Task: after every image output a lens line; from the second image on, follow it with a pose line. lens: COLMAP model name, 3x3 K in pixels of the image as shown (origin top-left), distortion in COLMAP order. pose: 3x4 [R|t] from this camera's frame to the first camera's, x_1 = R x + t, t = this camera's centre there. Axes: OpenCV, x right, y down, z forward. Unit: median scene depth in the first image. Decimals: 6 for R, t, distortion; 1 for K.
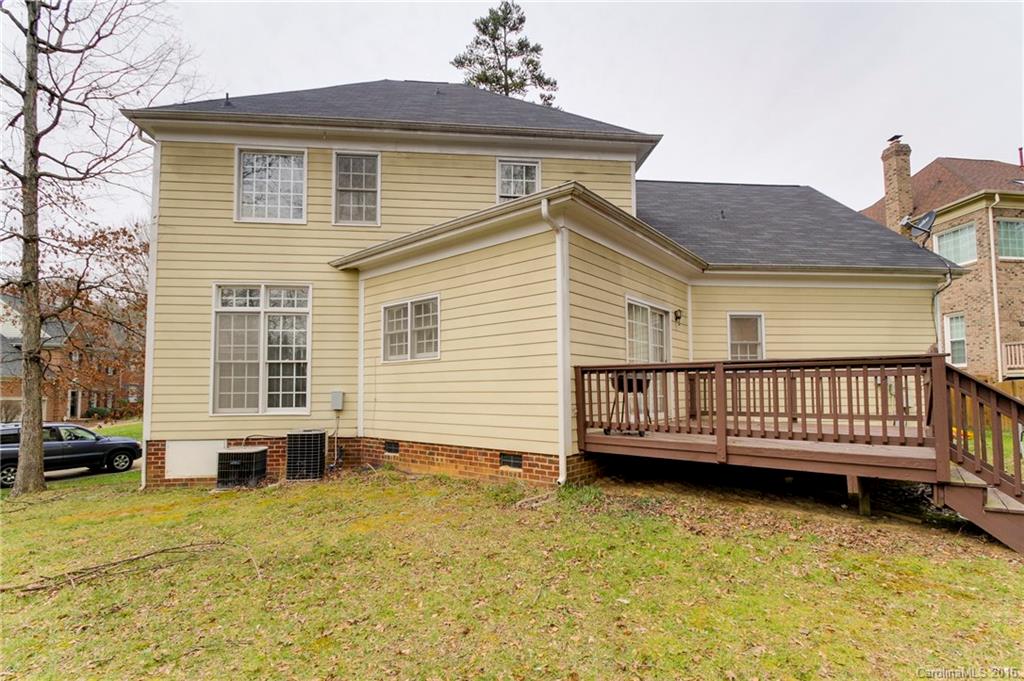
lens RADIAL K [[479.2, 0, 526.4], [0, 479.2, 358.5], [0, 0, 1]] dist [-0.000910, -0.000431]
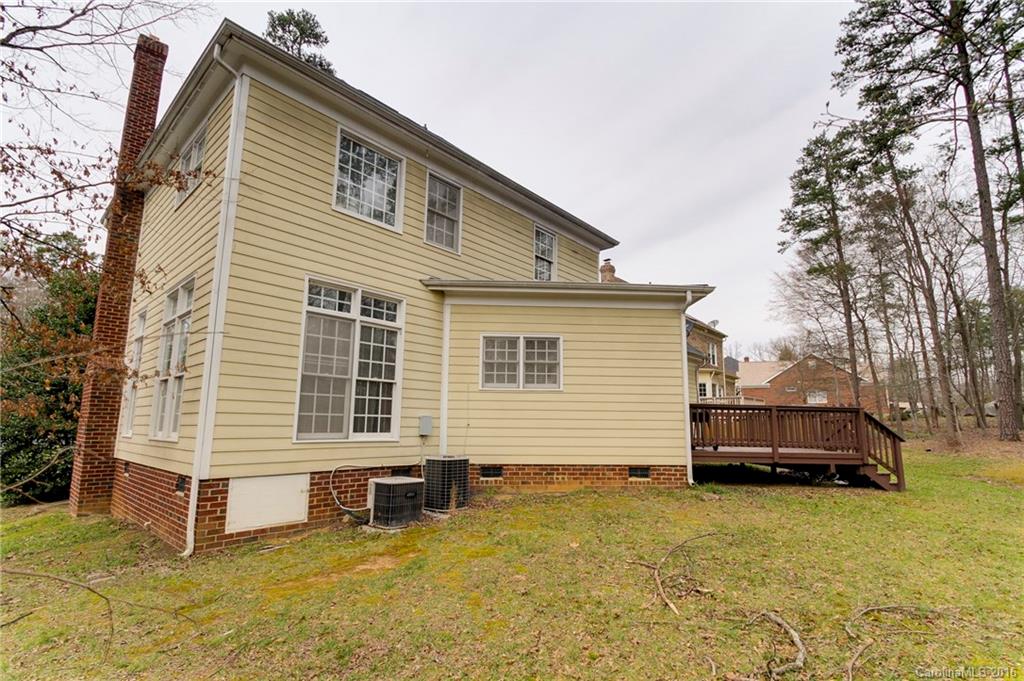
lens RADIAL K [[472.4, 0, 509.7], [0, 472.4, 346.3], [0, 0, 1]] dist [0.000280, 0.000137]
pose [[0.748718, 0.125031, 0.650991, -0.921597], [-0.059703, 0.990779, -0.121626, 0.037284], [-0.660195, 0.052198, 0.749278, 0.189668]]
